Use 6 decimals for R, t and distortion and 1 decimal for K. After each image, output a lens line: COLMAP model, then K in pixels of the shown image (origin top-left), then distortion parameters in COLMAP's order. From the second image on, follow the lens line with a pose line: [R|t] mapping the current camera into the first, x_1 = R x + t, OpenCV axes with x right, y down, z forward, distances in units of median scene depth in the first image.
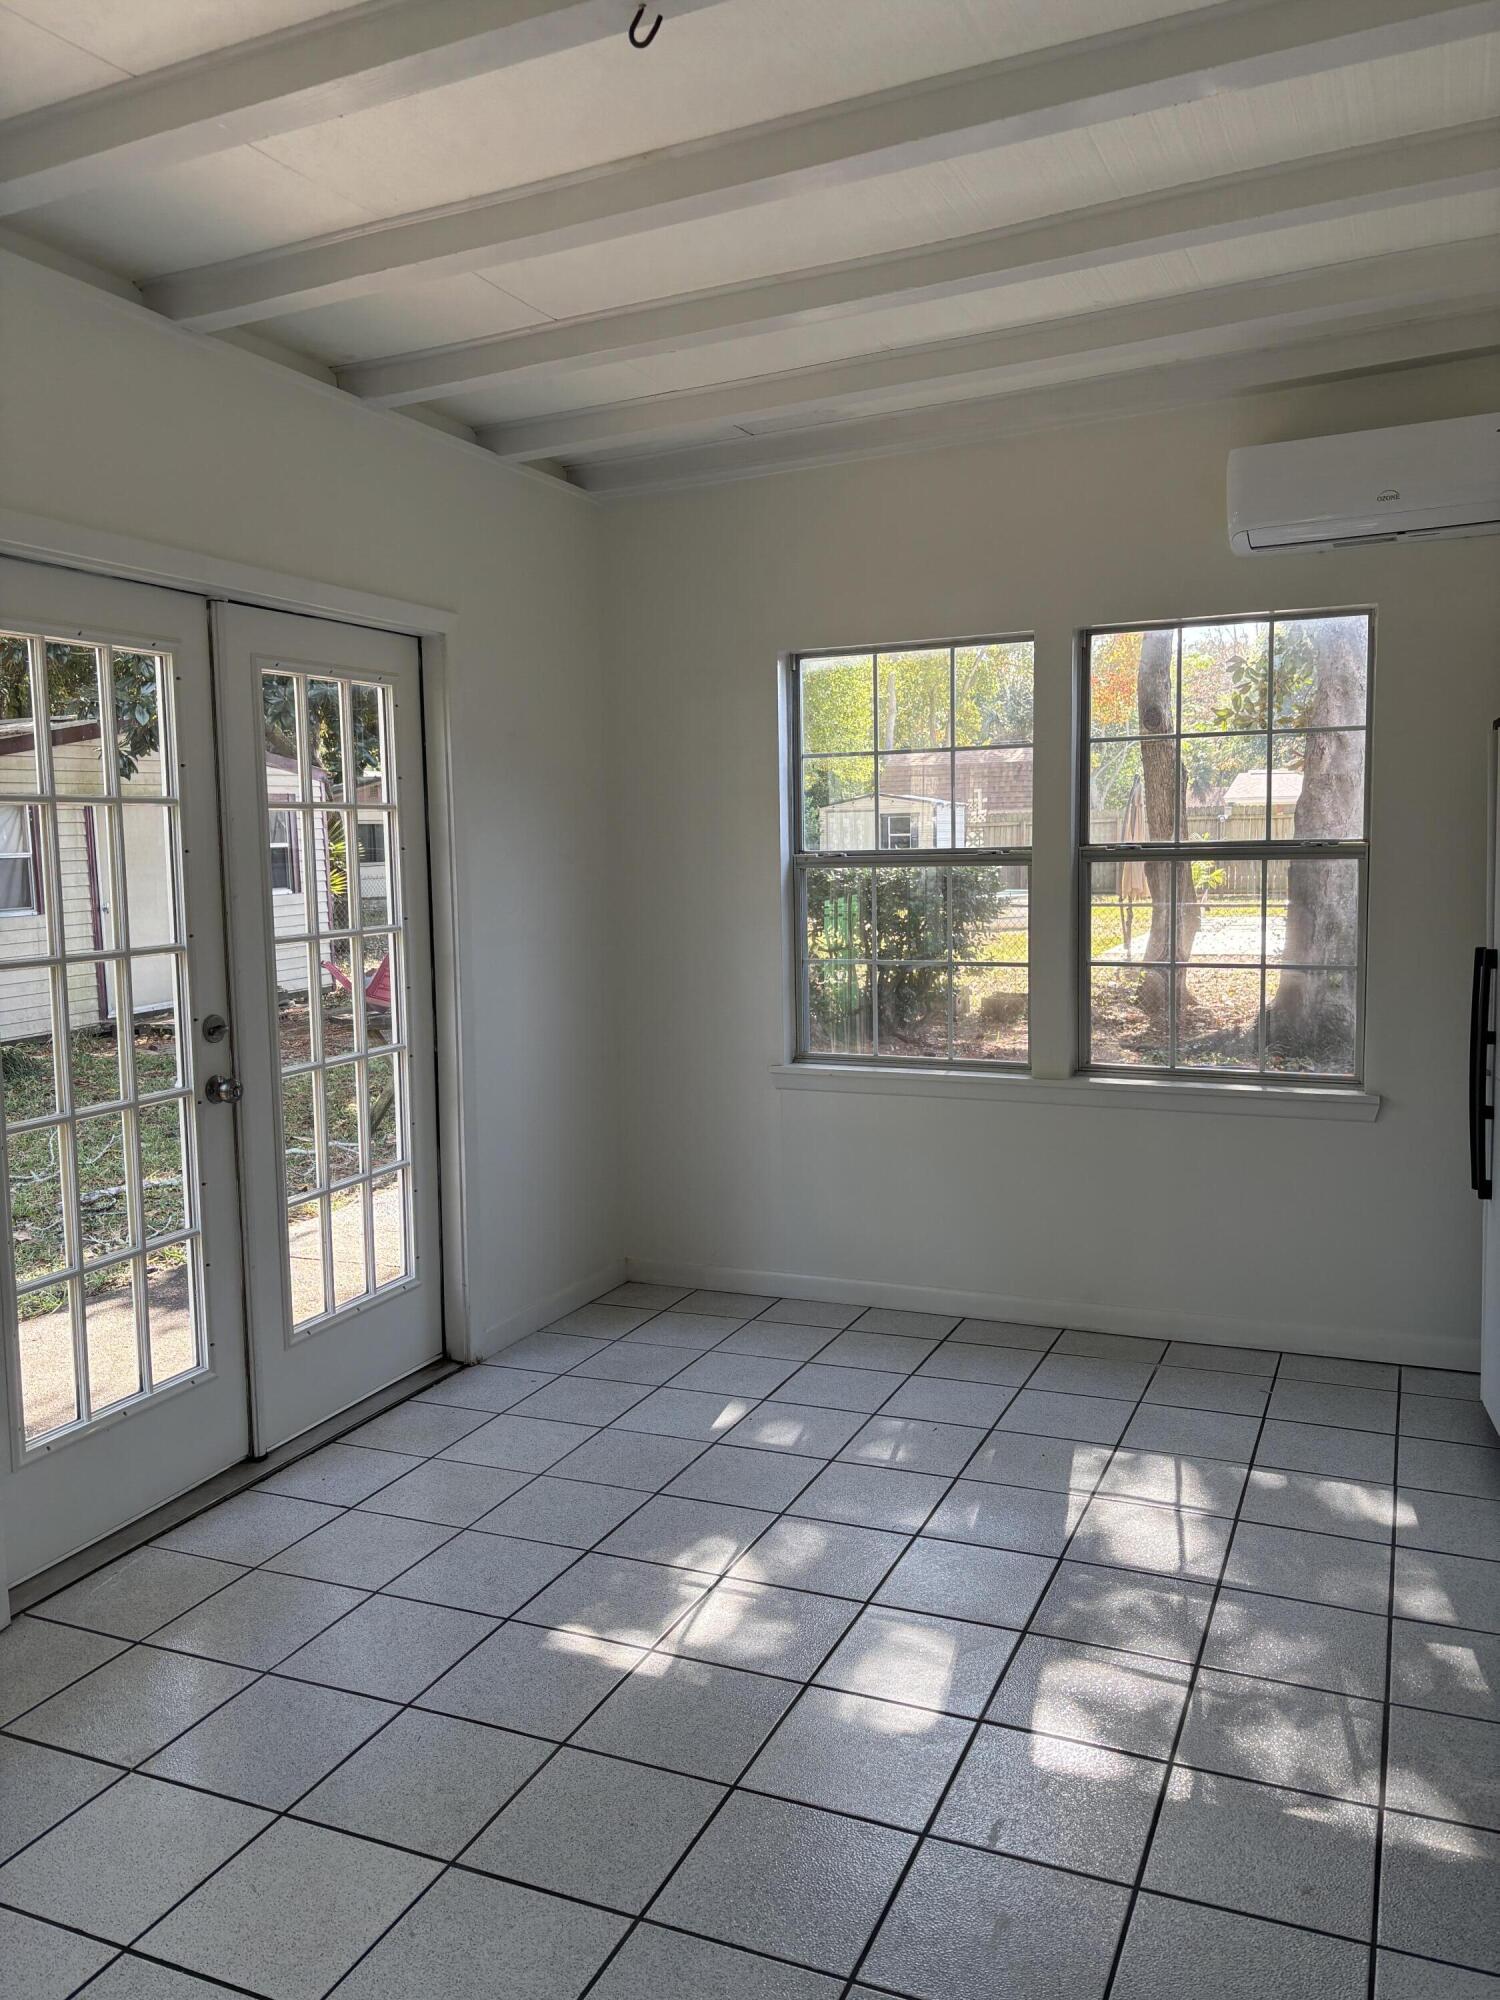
lens RADIAL K [[1500.9, 0, 769.8], [0, 1500.9, 988.5], [0, 0, 1]] dist [0.039257, -0.044427]
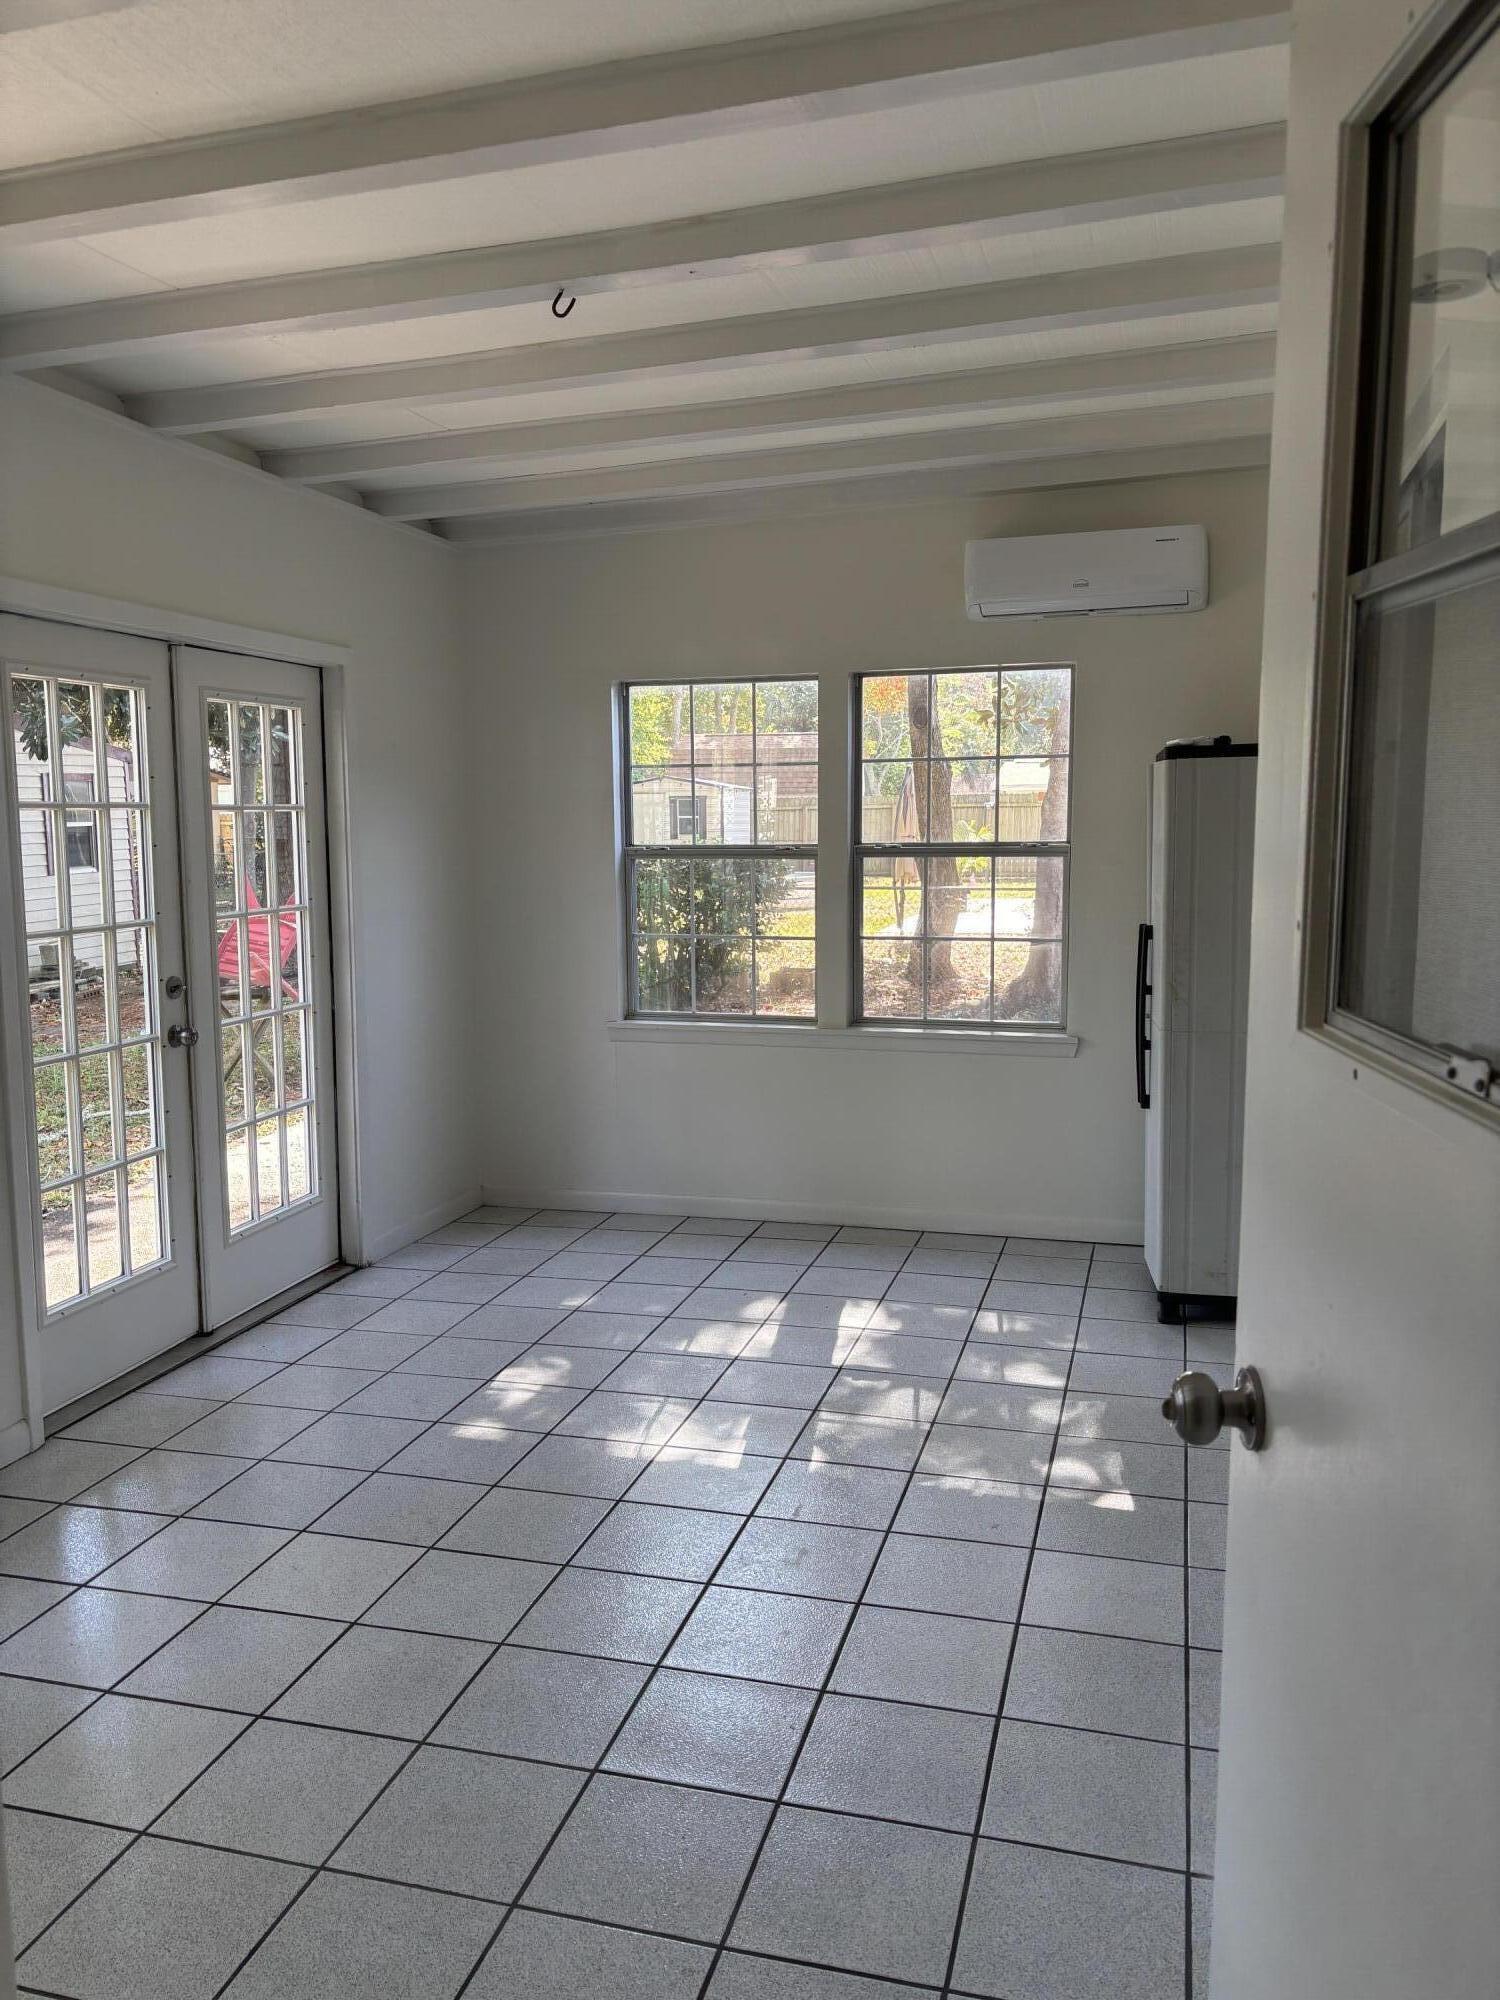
lens RADIAL K [[1500.9, 0, 766.6], [0, 1500.9, 995.7], [0, 0, 1]] dist [0.039257, -0.044427]
pose [[0.989934, -0.005416, 0.141429, -0.053521], [0.002814, 0.999823, 0.018591, 0.010411], [-0.141504, -0.018006, 0.989774, -0.278184]]
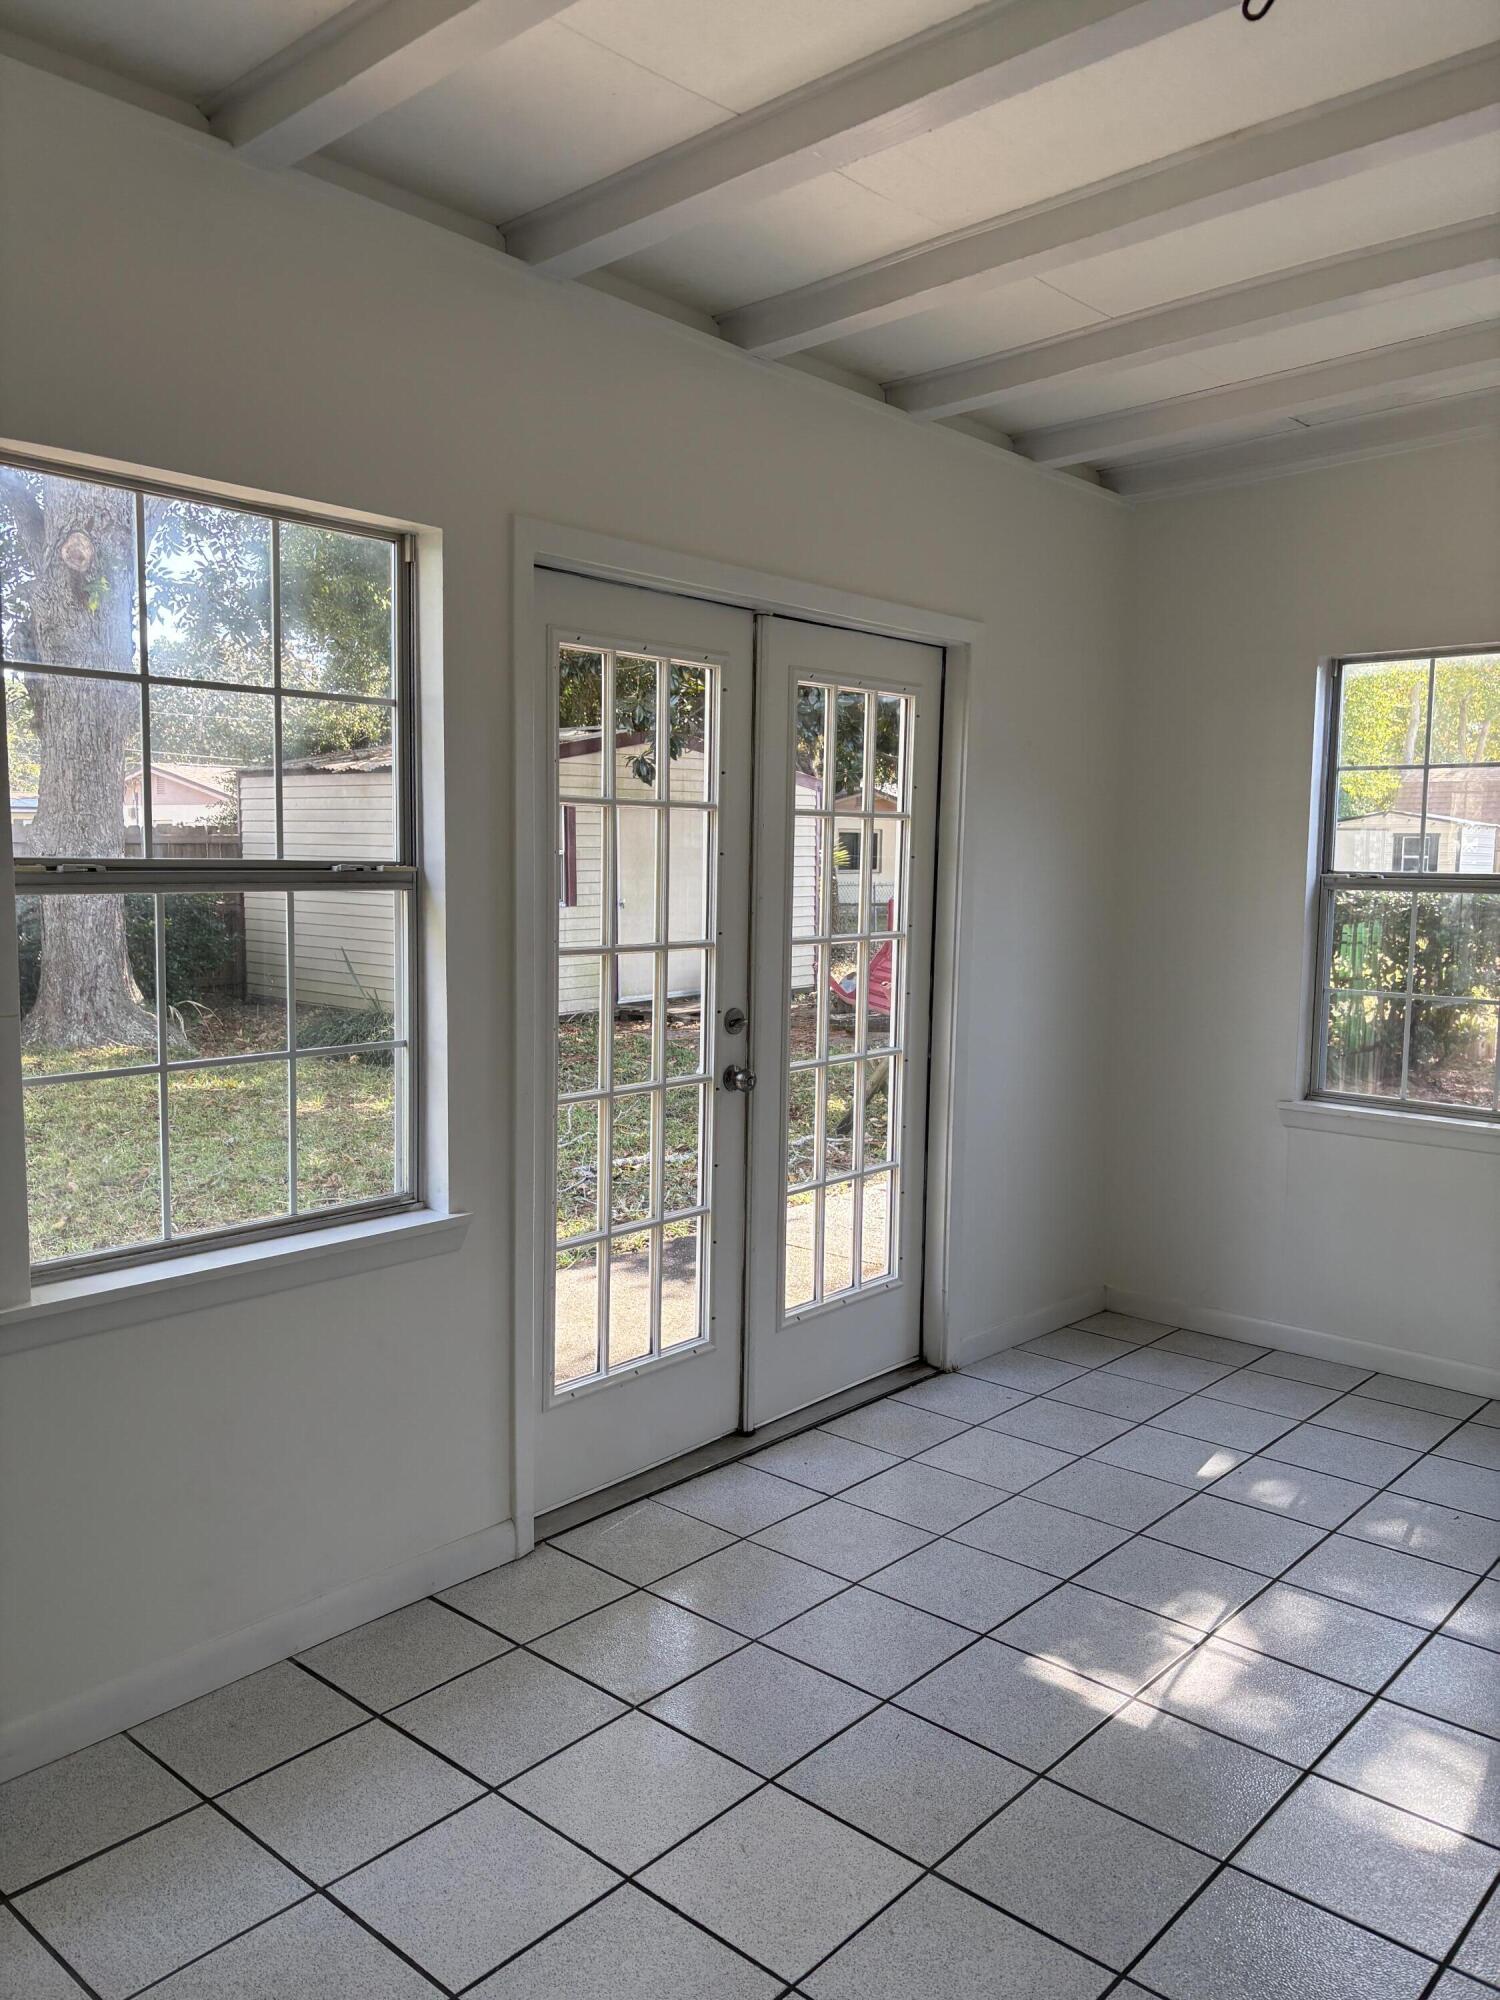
lens RADIAL K [[1500.9, 0, 748.0], [0, 1500.9, 1002.2], [0, 0, 1]] dist [0.039257, -0.044427]
pose [[0.947281, 0.063288, -0.314092, -0.026946], [-0.062762, 0.997959, 0.011798, 0.000299], [0.314197, 0.008537, 0.949319, 0.004077]]
